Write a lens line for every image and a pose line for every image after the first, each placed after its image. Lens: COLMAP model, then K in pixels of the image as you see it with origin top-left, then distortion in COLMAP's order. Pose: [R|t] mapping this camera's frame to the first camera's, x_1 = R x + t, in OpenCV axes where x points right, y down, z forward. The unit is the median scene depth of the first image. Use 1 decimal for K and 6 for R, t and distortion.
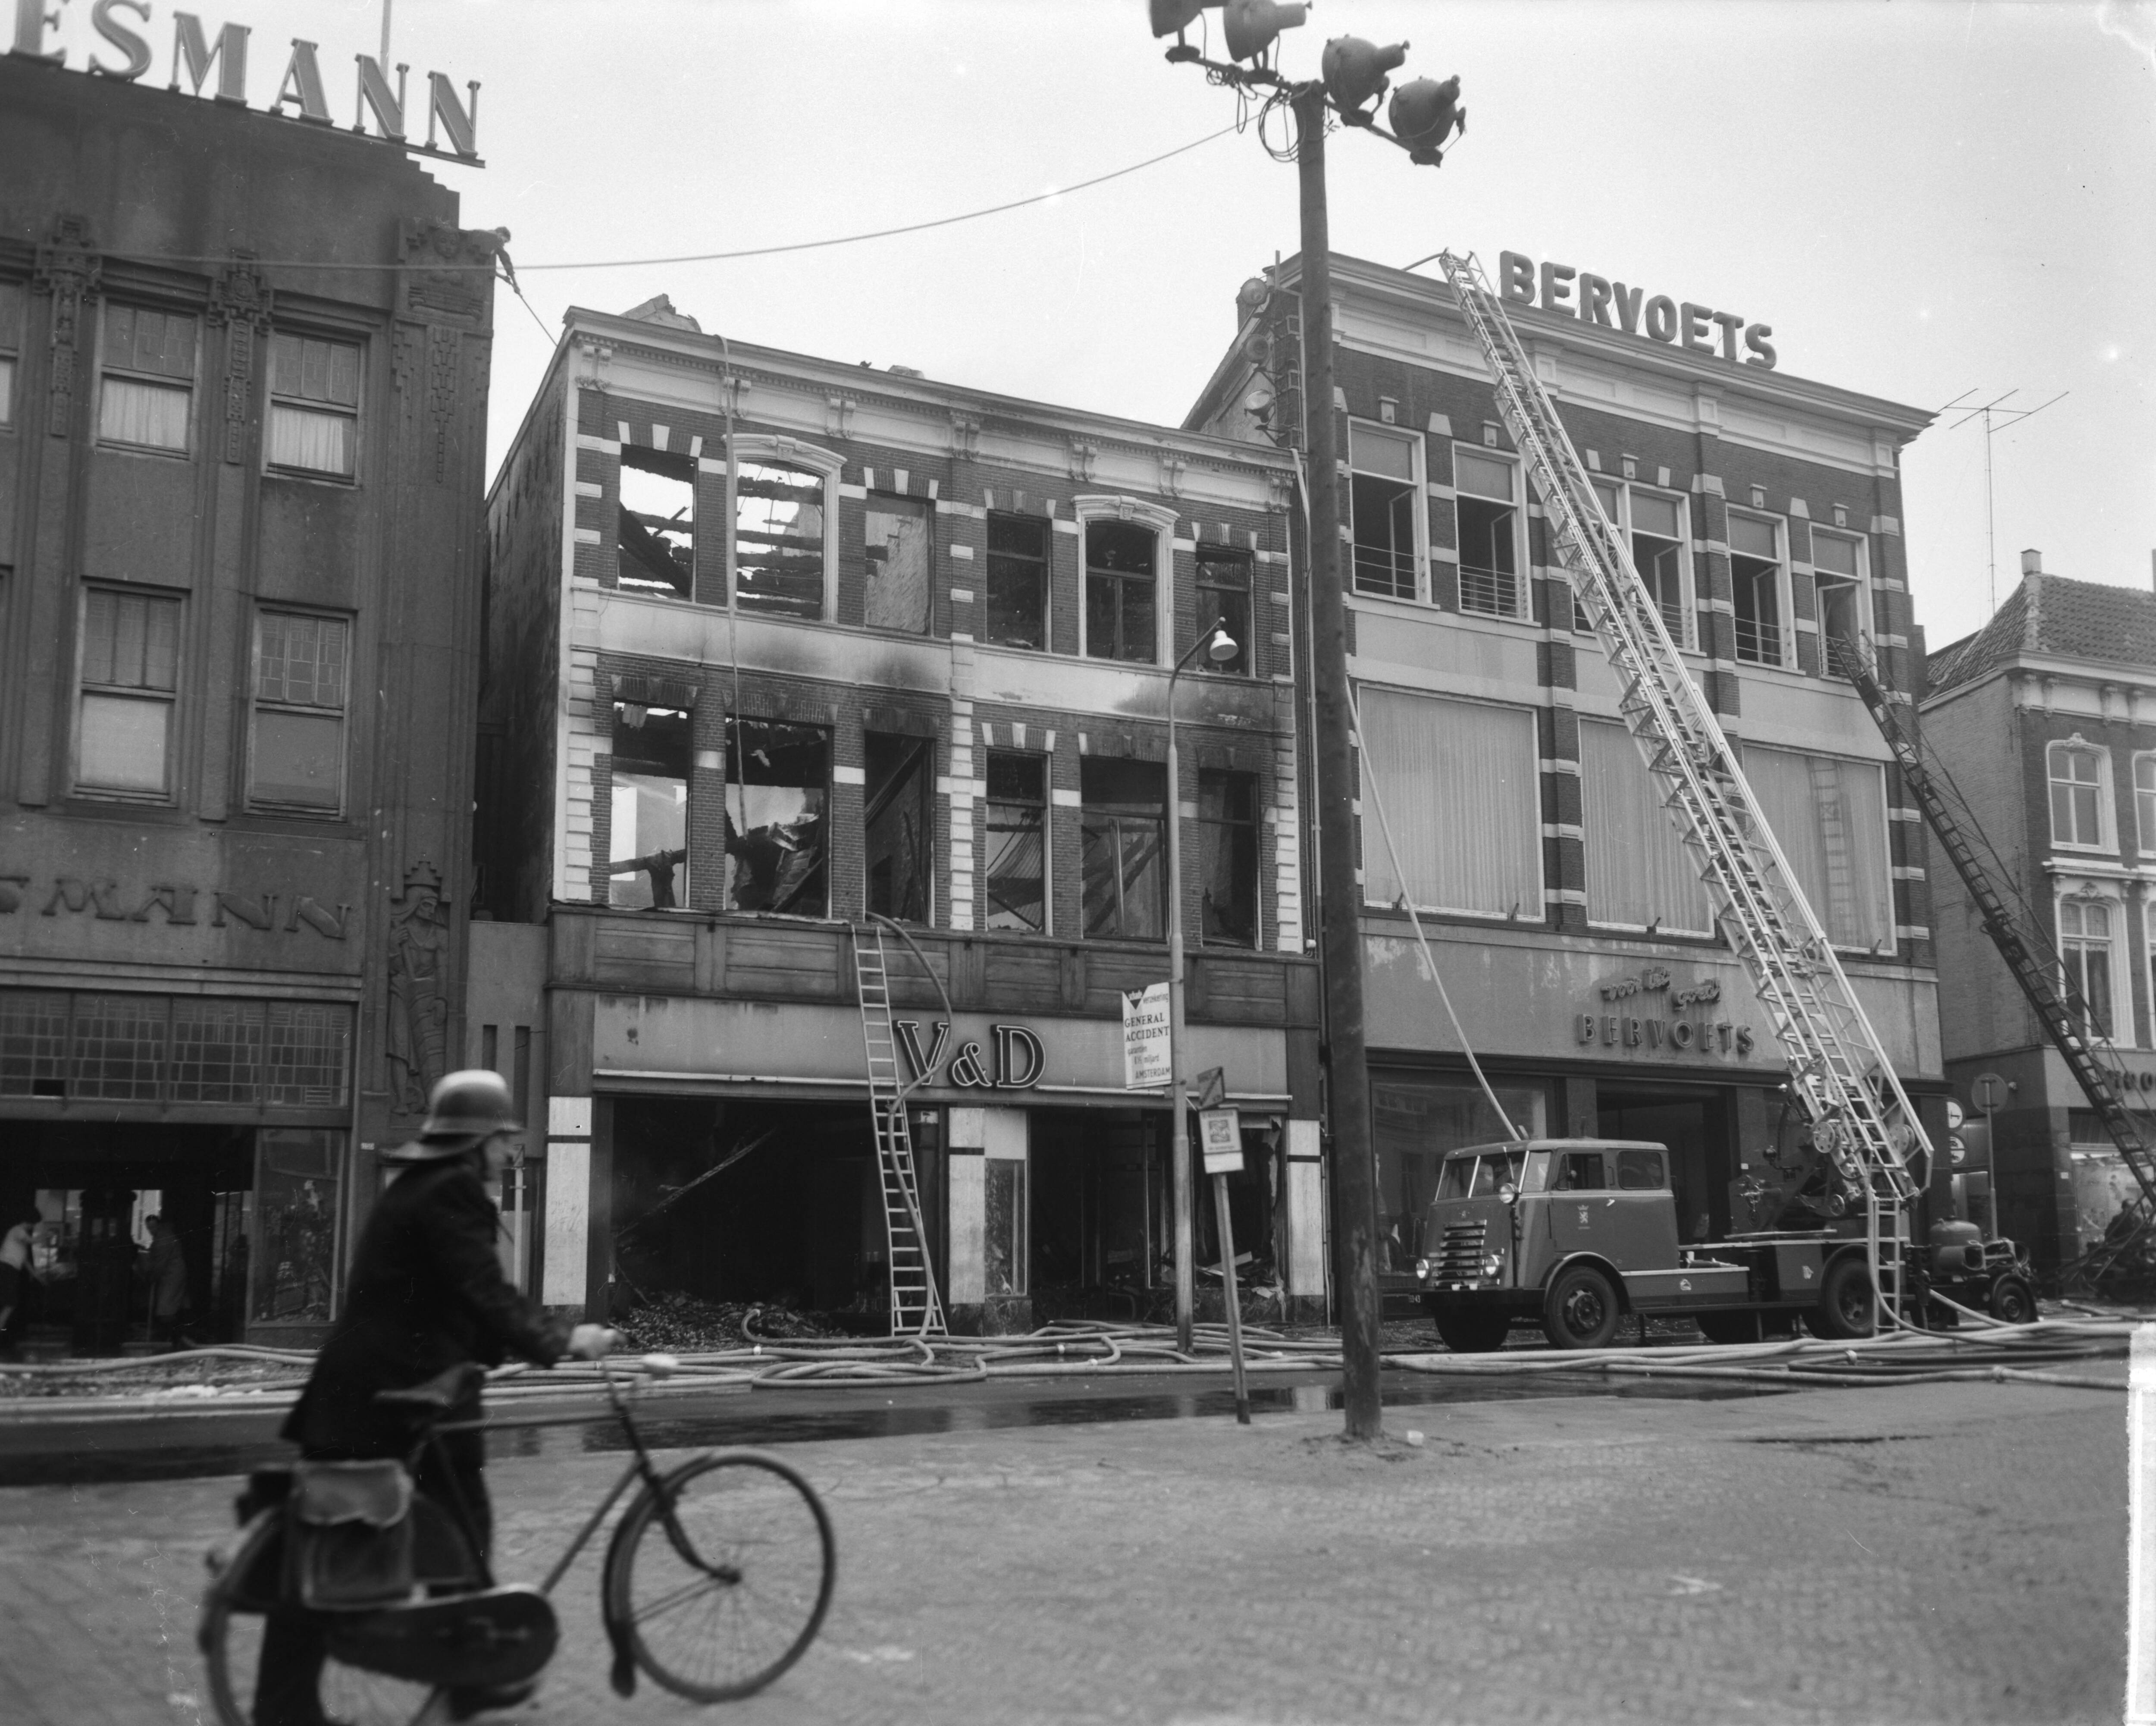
lens RADIAL K [[2417.0, 0, 1078.0], [0, 2417.0, 863.0], [0, 0, 1]] dist [0.016473, -0.041125]
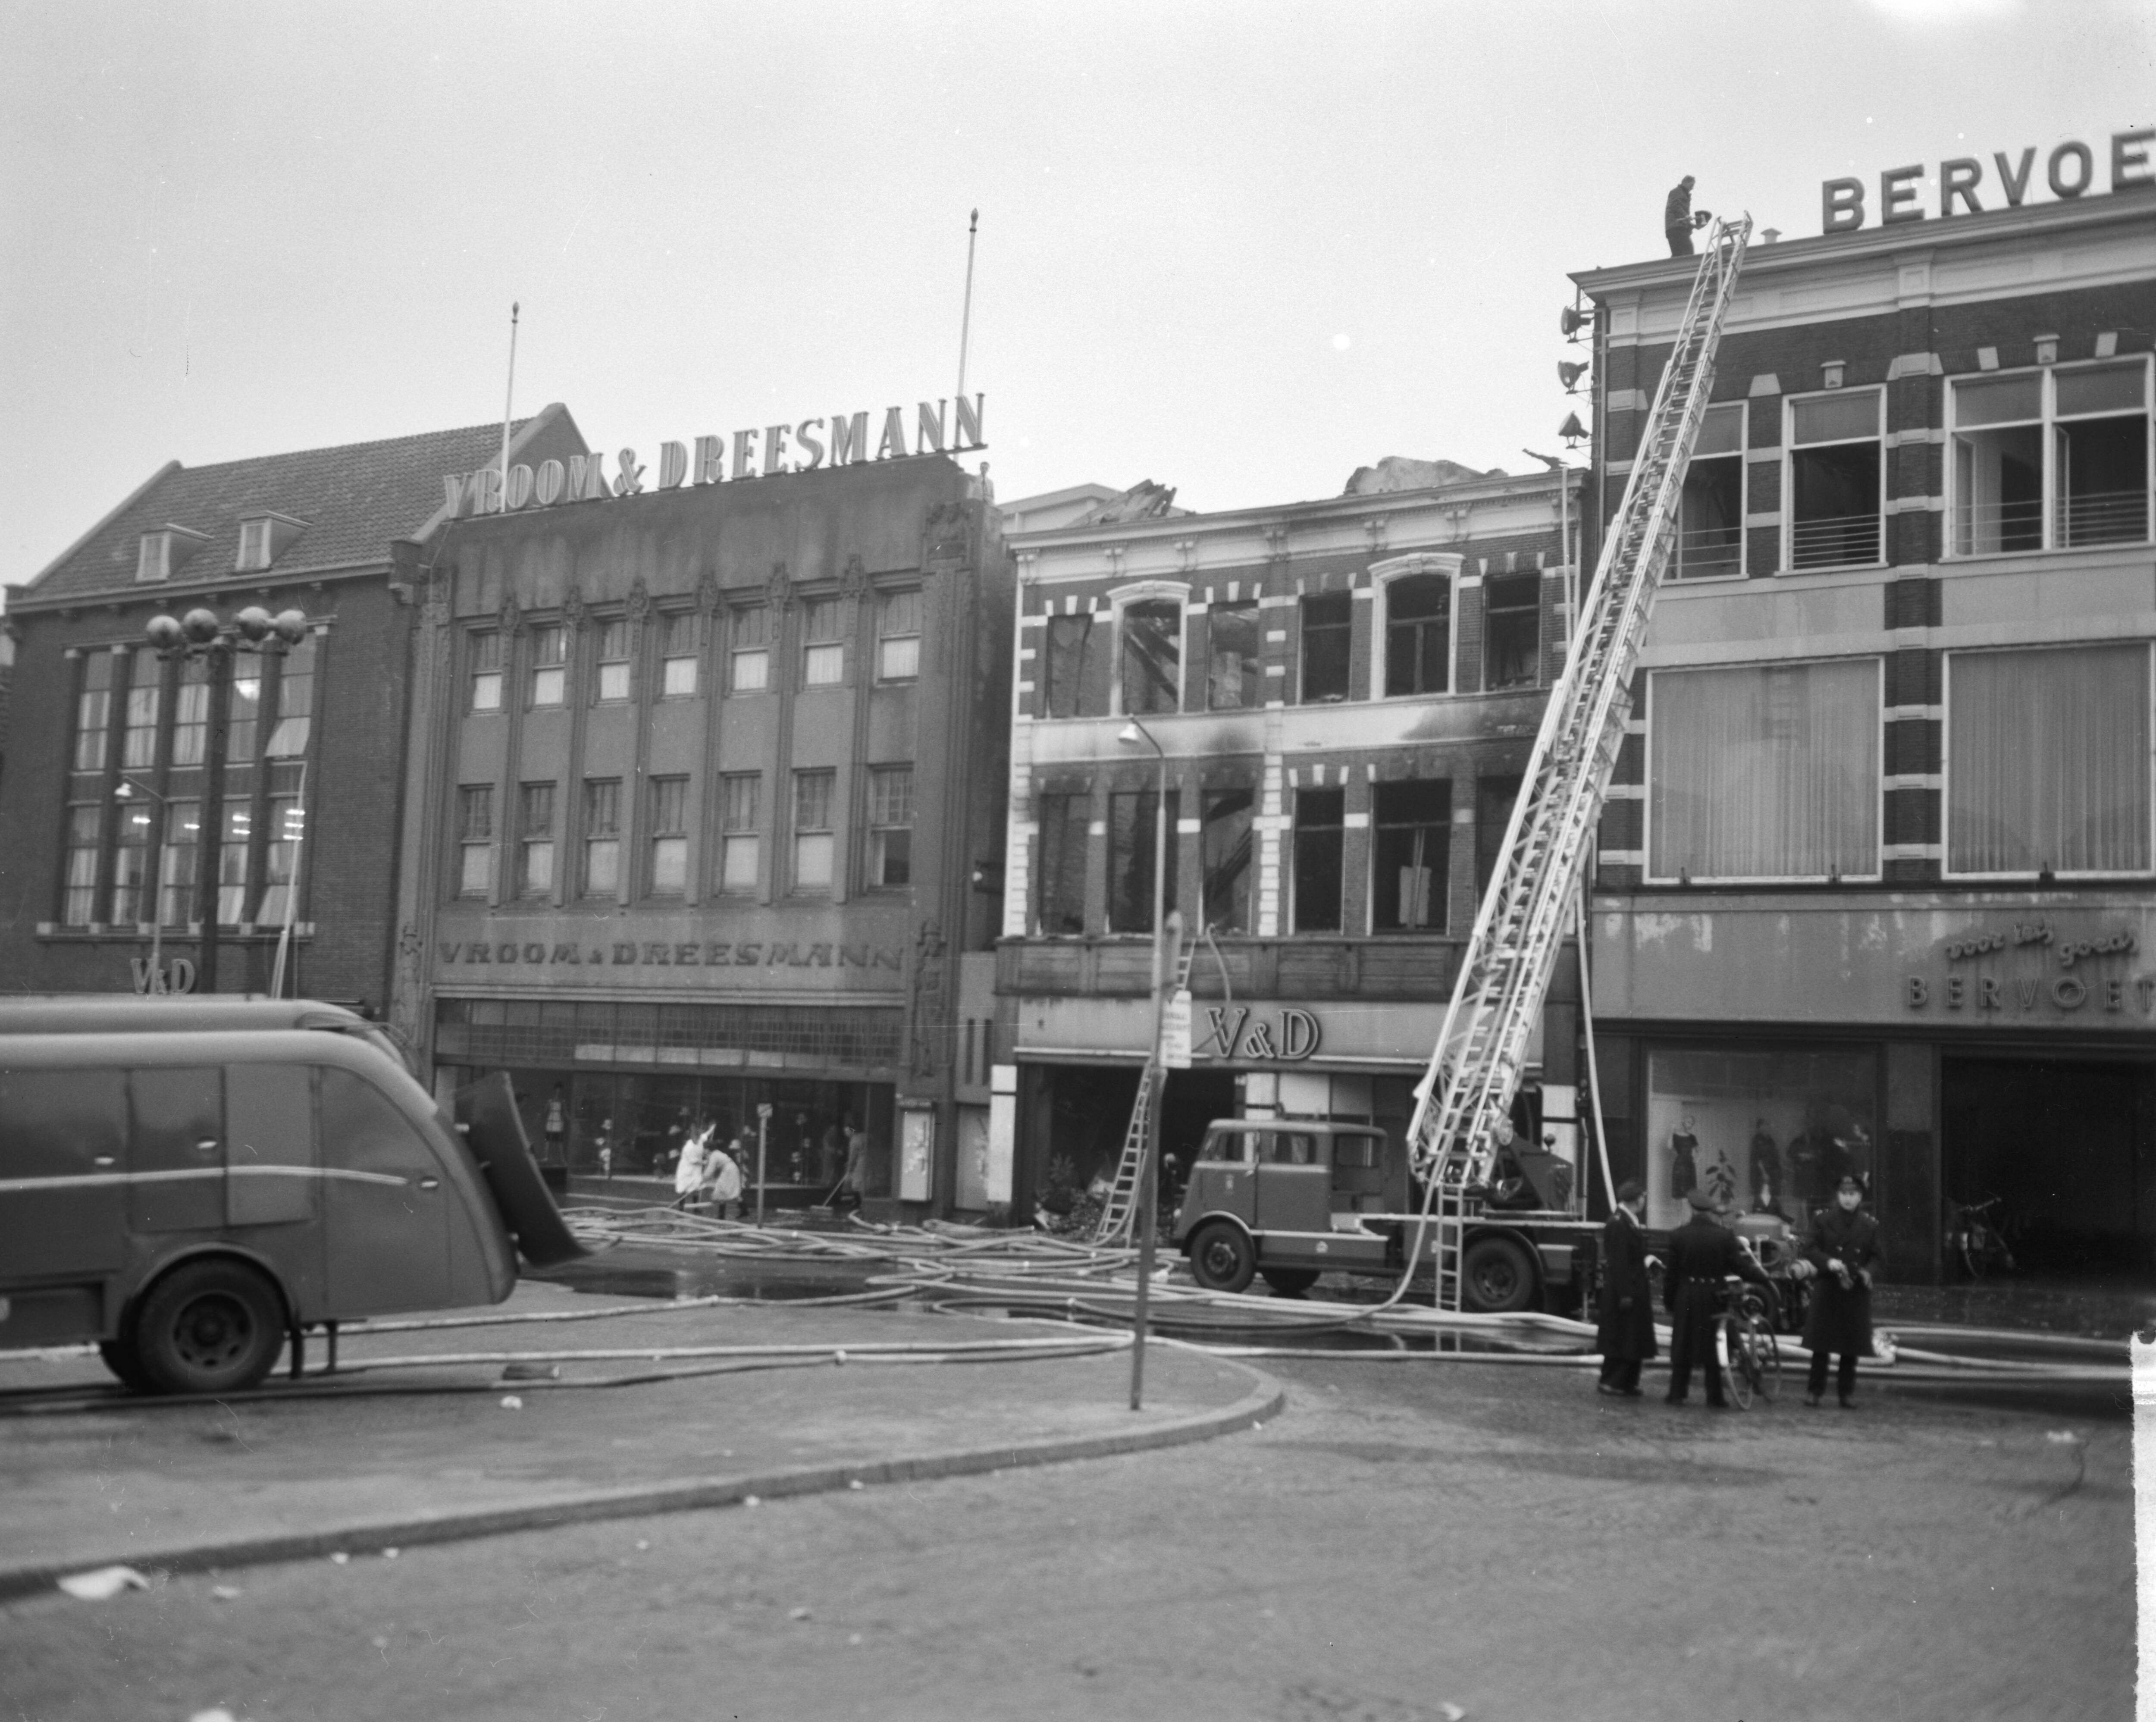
lens RADIAL K [[2326.8, 0, 1010.8], [0, 2326.8, 899.6], [0, 0, 1]] dist [0.000707, 0.008231]
pose [[0.441665, -0.048449, -0.895871, 1.007829], [0.107301, 0.994226, -0.000868, -0.004873], [0.890740, -0.095744, 0.444313, 0.329060]]
